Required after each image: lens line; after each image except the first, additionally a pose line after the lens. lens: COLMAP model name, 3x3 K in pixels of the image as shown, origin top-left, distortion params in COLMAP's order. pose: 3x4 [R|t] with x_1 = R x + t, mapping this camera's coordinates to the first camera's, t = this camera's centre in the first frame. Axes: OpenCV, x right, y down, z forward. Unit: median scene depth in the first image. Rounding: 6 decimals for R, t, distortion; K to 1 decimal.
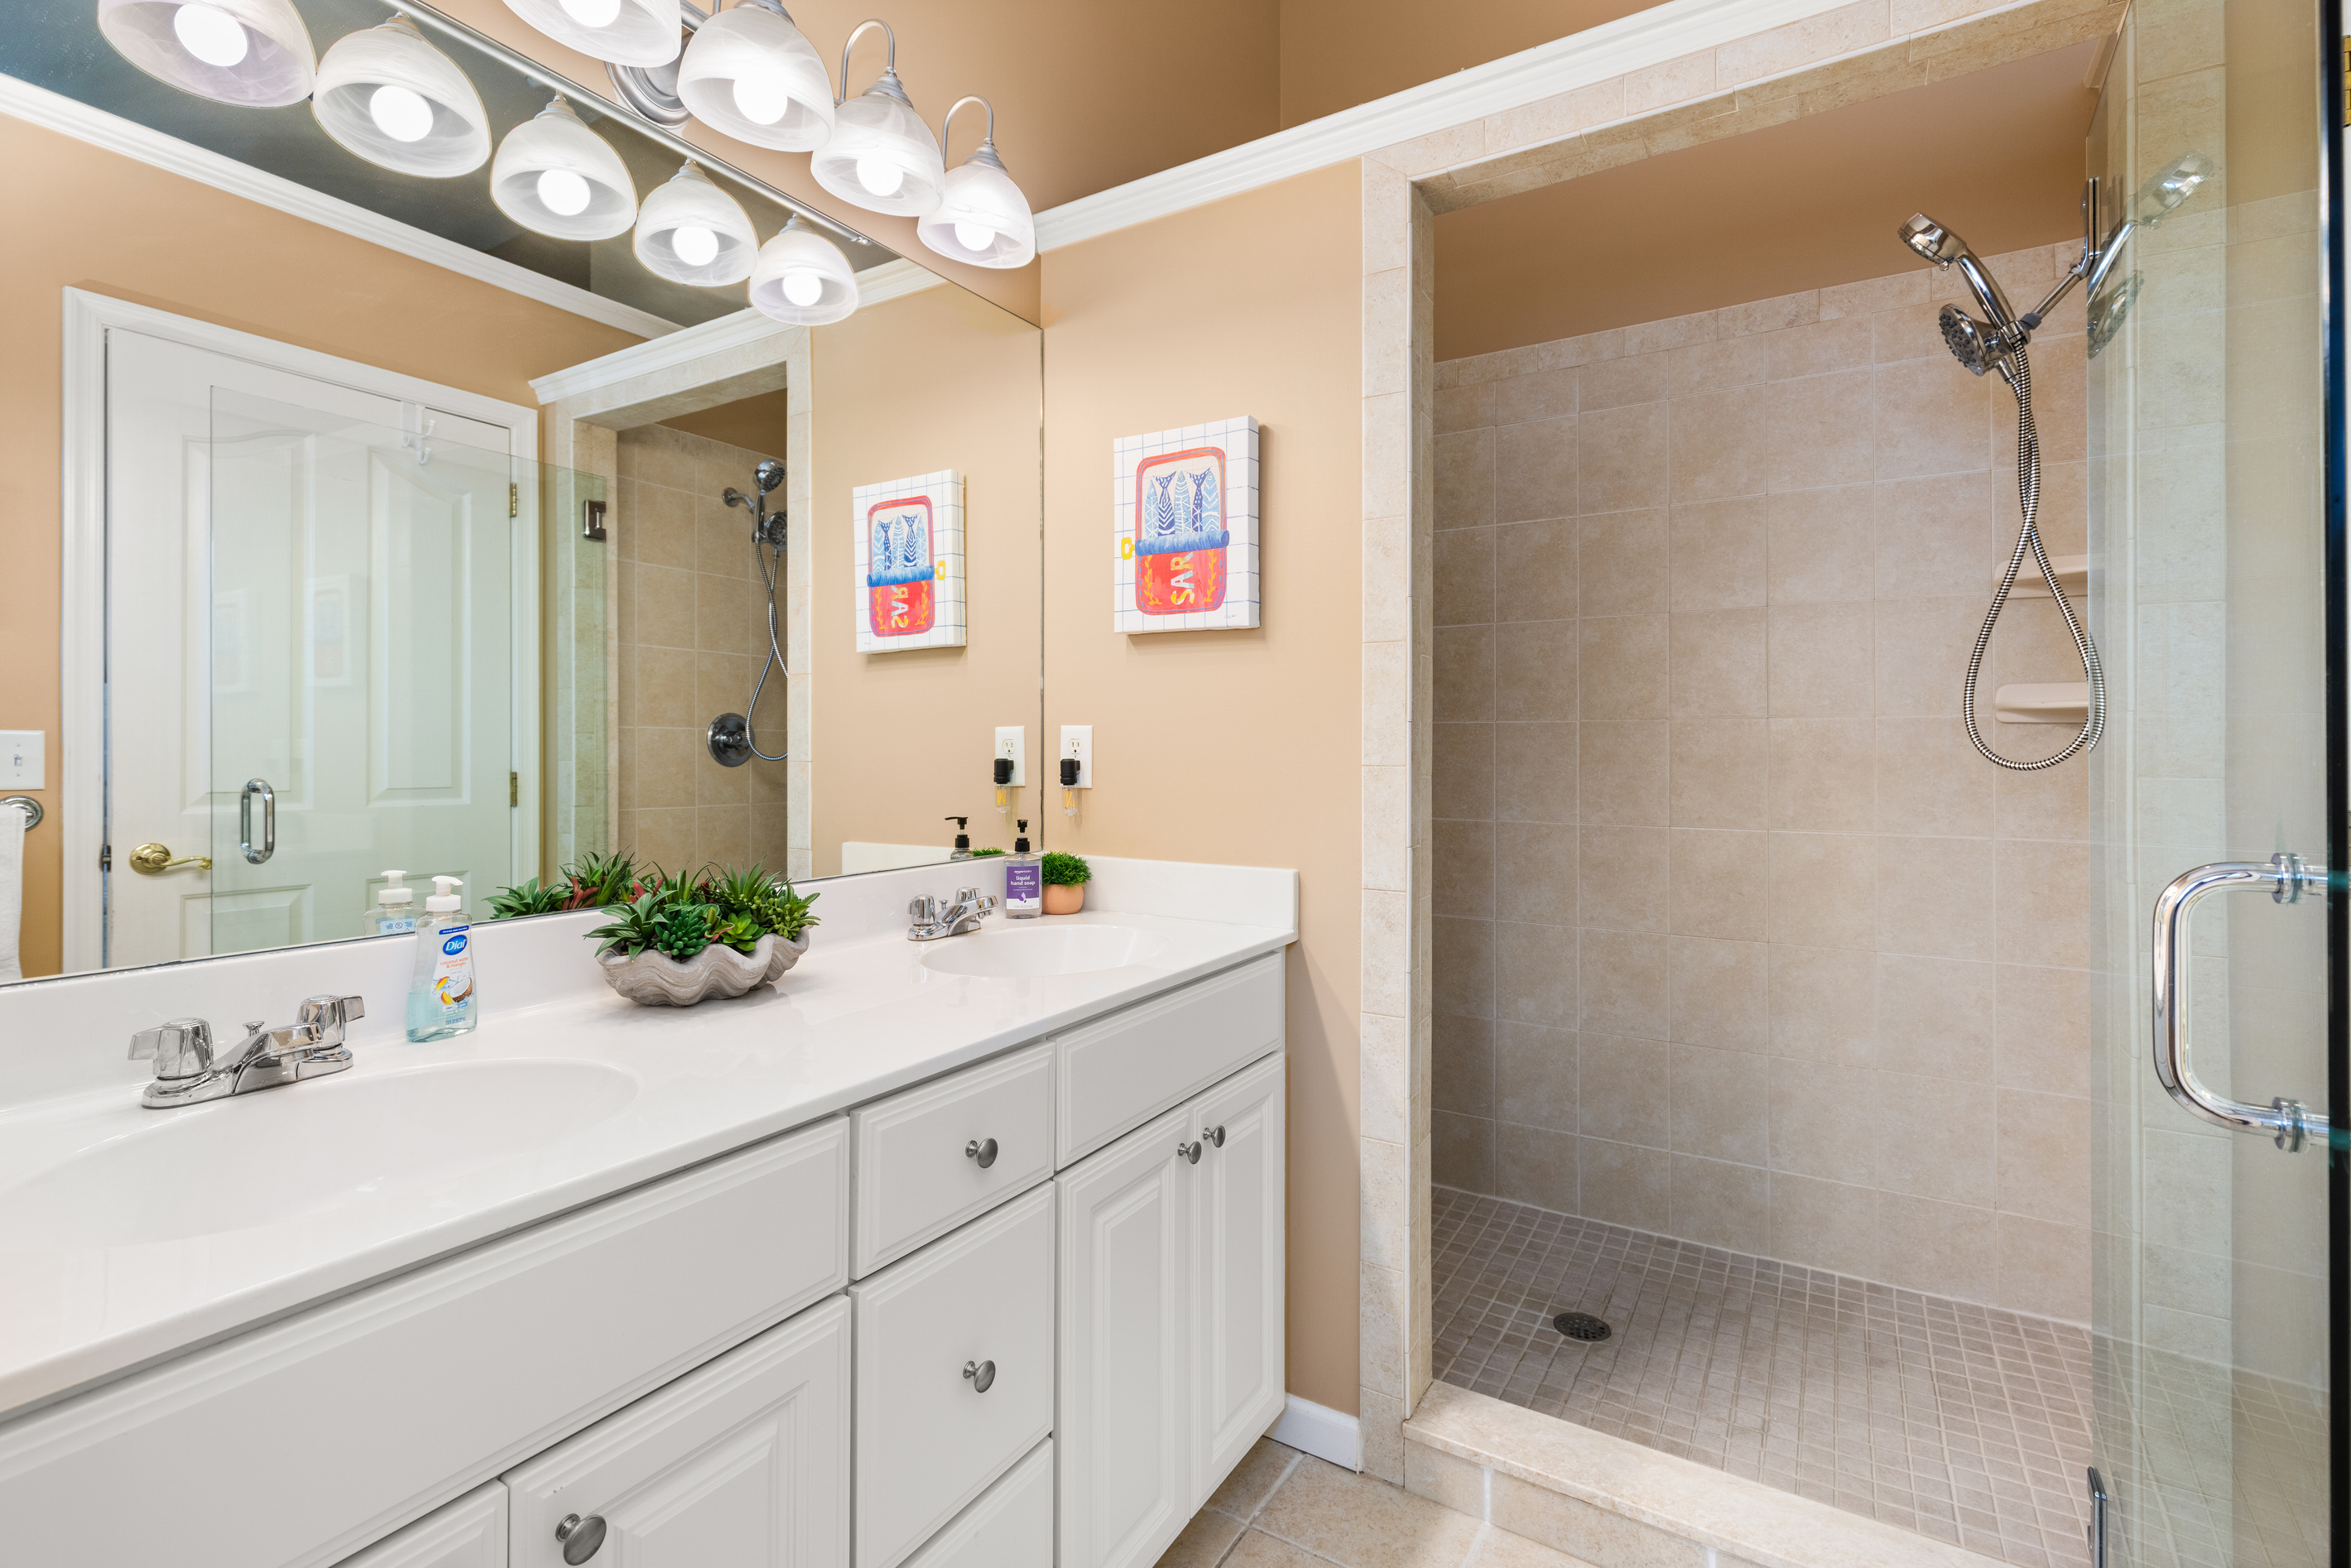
lens RADIAL K [[1073.9, 0, 1181.9], [0, 1073.9, 744.1], [0, 0, 1]] dist [0.001794, 0.000277]
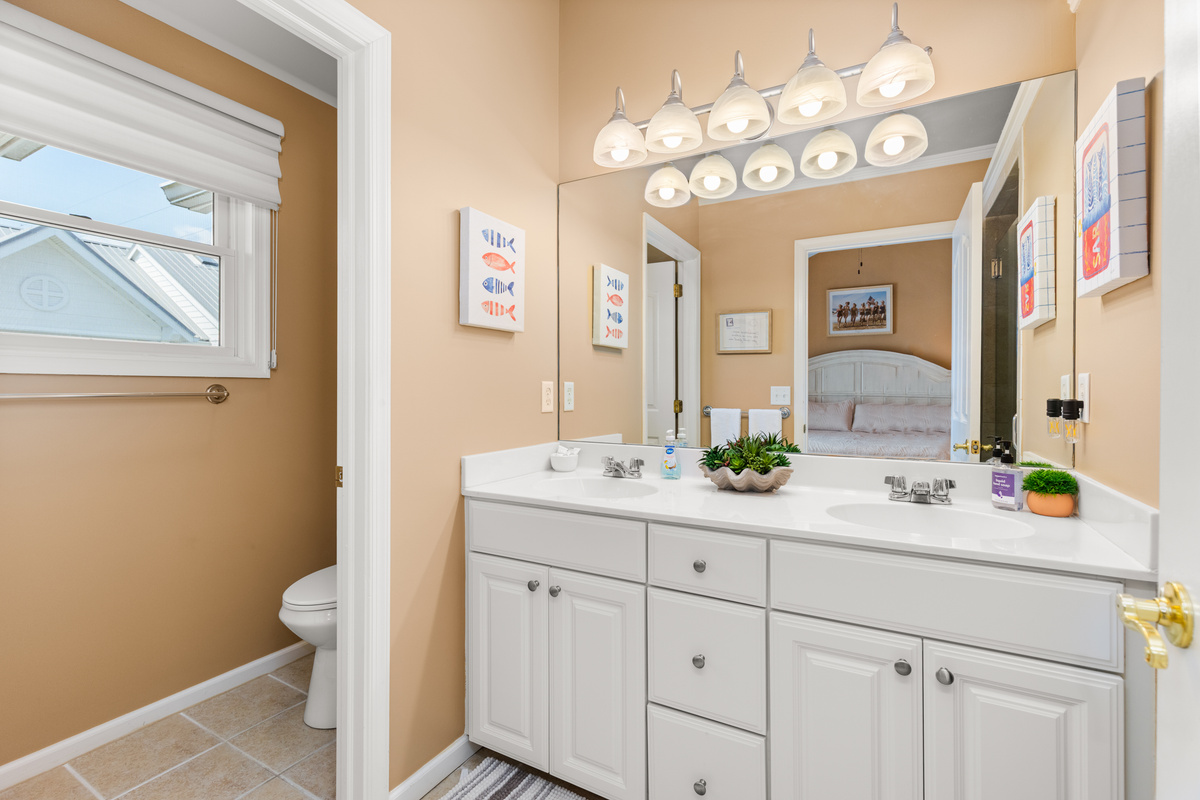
lens RADIAL K [[538.0, 0, 614.5], [0, 538.0, 387.7], [0, 0, 1]] dist [0.002006, 0.000640]
pose [[0.031954, -0.010769, -0.999431, 0.760117], [0.001818, 0.999941, -0.010716, 0.008025], [0.999488, -0.001474, 0.031972, 0.614749]]
